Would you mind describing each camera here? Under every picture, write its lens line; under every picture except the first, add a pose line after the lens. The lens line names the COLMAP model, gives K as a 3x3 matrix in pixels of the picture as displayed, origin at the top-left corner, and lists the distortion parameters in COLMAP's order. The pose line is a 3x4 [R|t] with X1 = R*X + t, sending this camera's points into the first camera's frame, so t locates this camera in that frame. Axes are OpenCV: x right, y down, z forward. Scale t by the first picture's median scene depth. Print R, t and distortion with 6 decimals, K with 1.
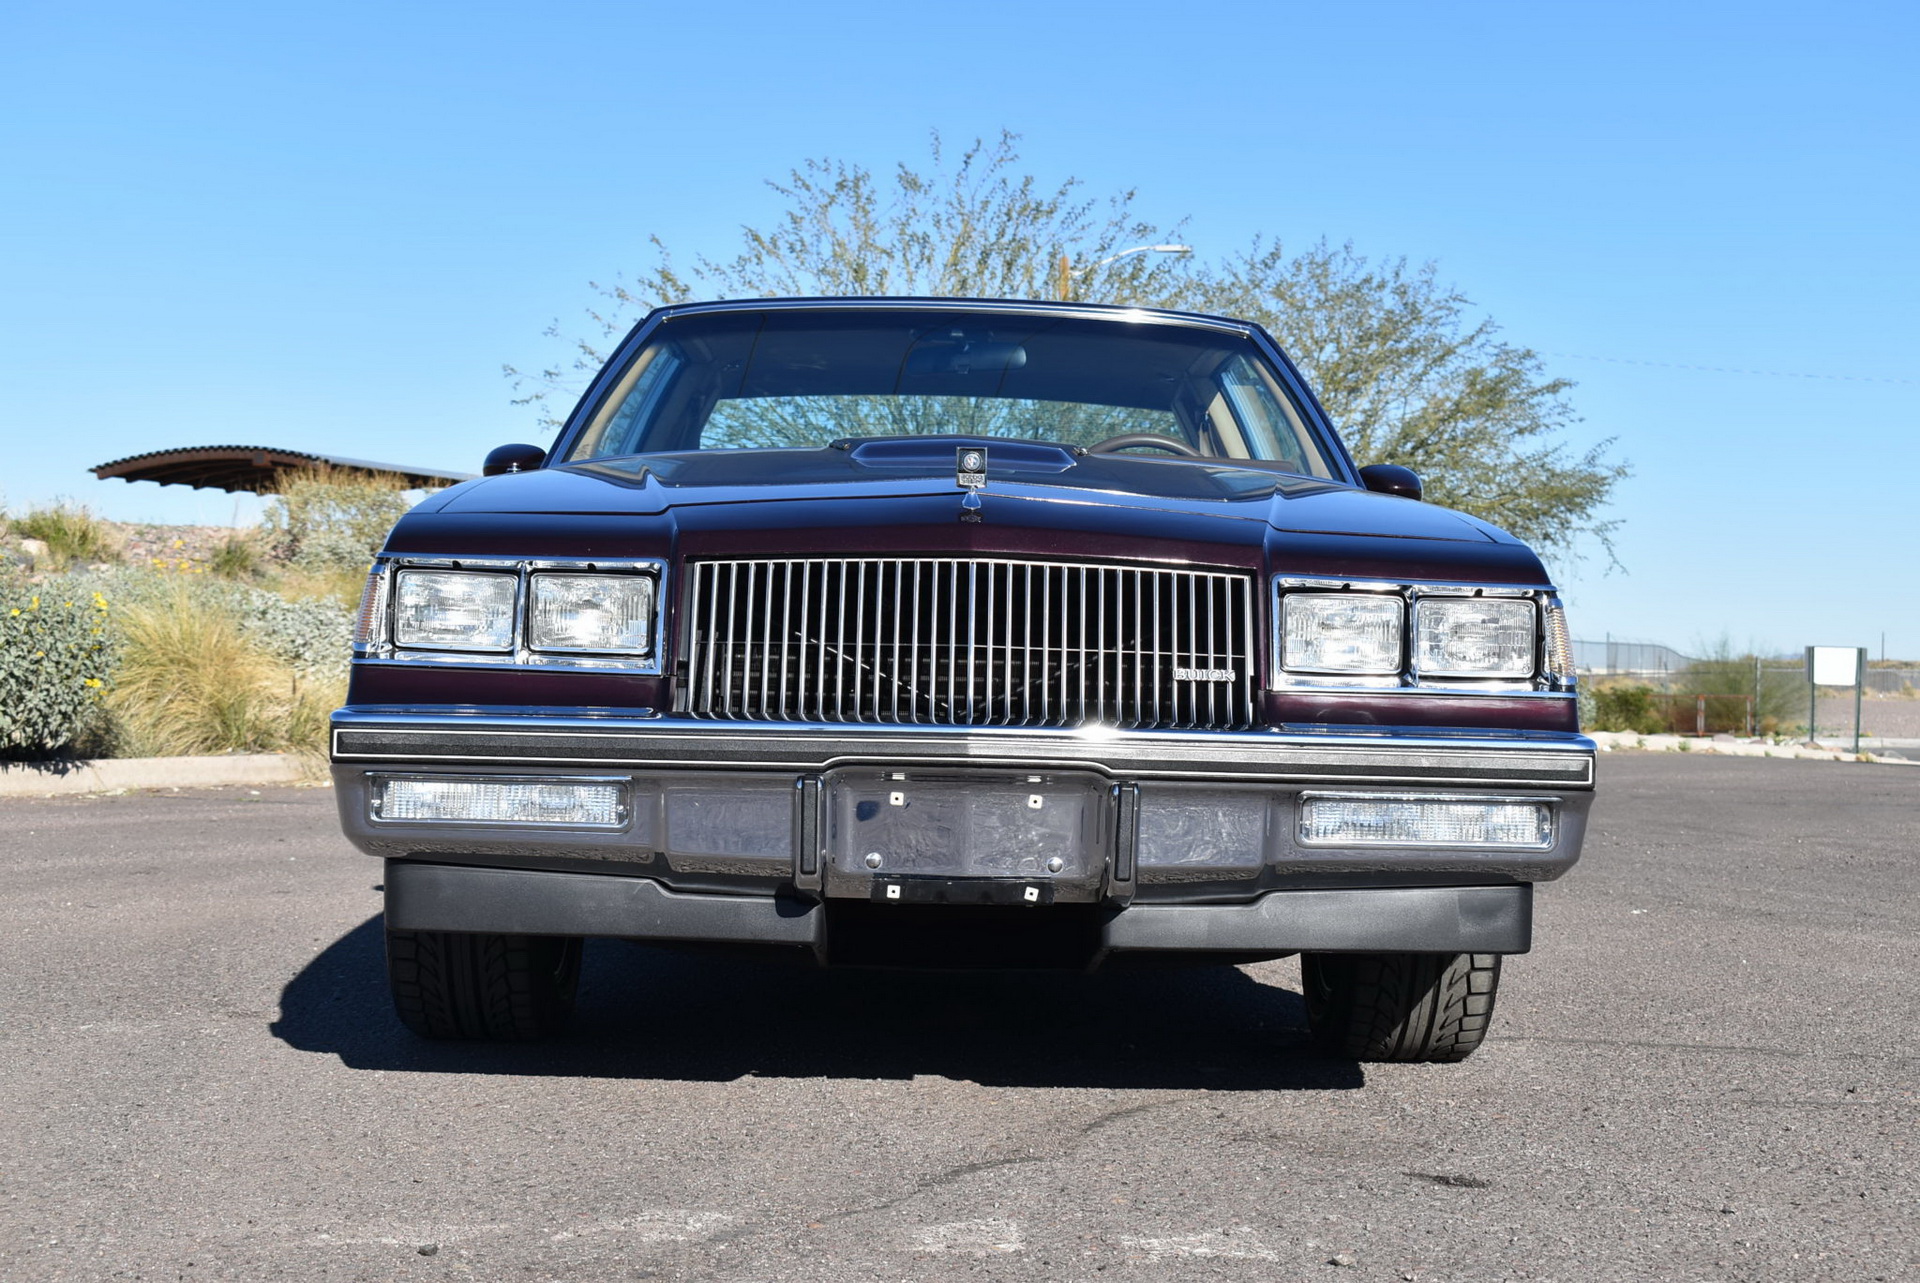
lens RADIAL K [[2812.5, 0, 960.0], [0, 2812.5, 641.5], [0, 0, 1]] dist [-0.028346, 0.018226]
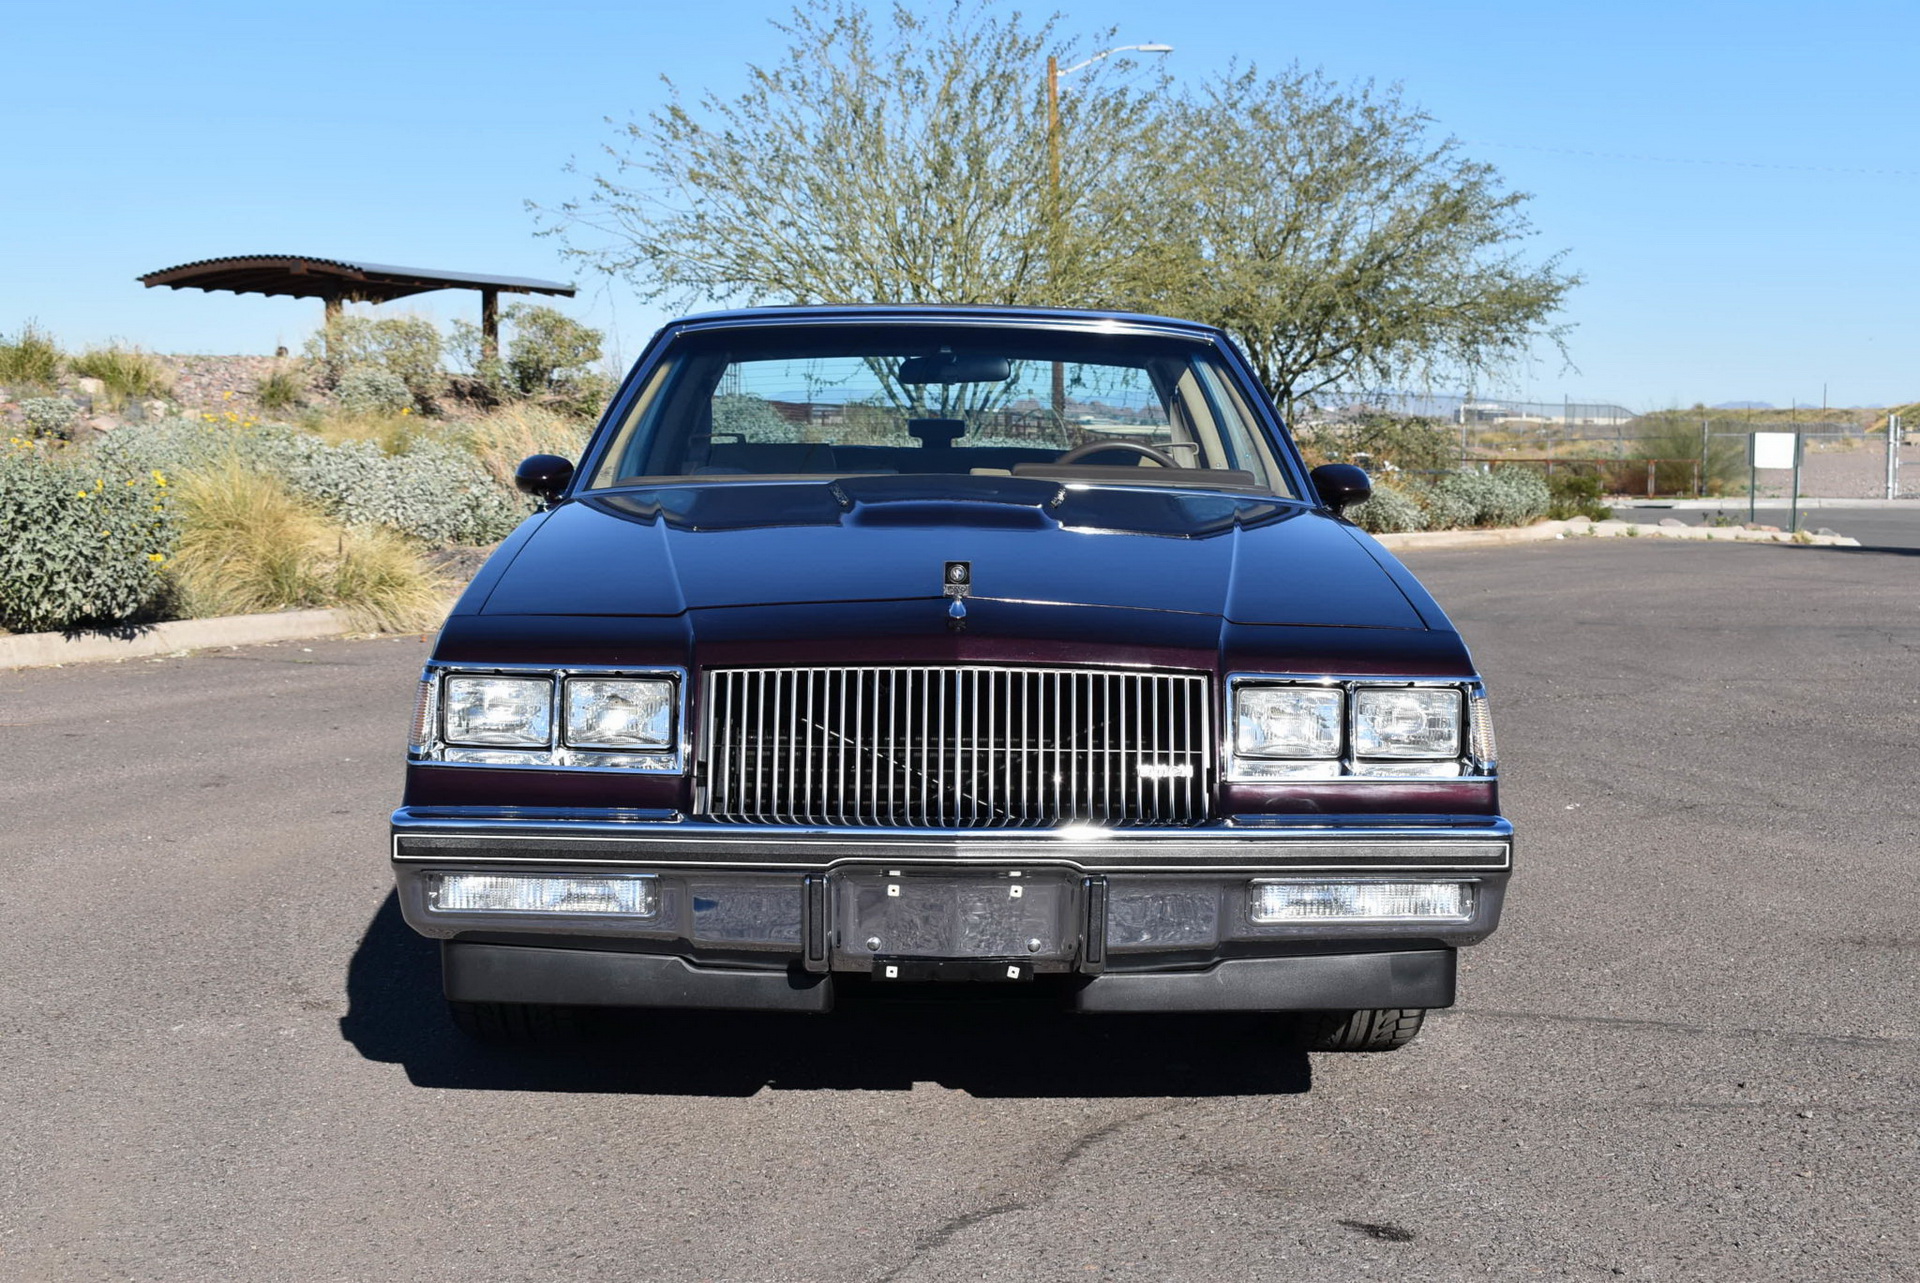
lens RADIAL K [[2632.8, 0, 960.0], [0, 2632.8, 641.5], [0, 0, 1]] dist [-0.024398, -0.049785]
pose [[0.999944, -0.010591, -0.000198, 0.004288], [0.010565, 0.995810, 0.090832, -0.108777], [-0.000765, -0.090829, 0.995866, -0.035306]]
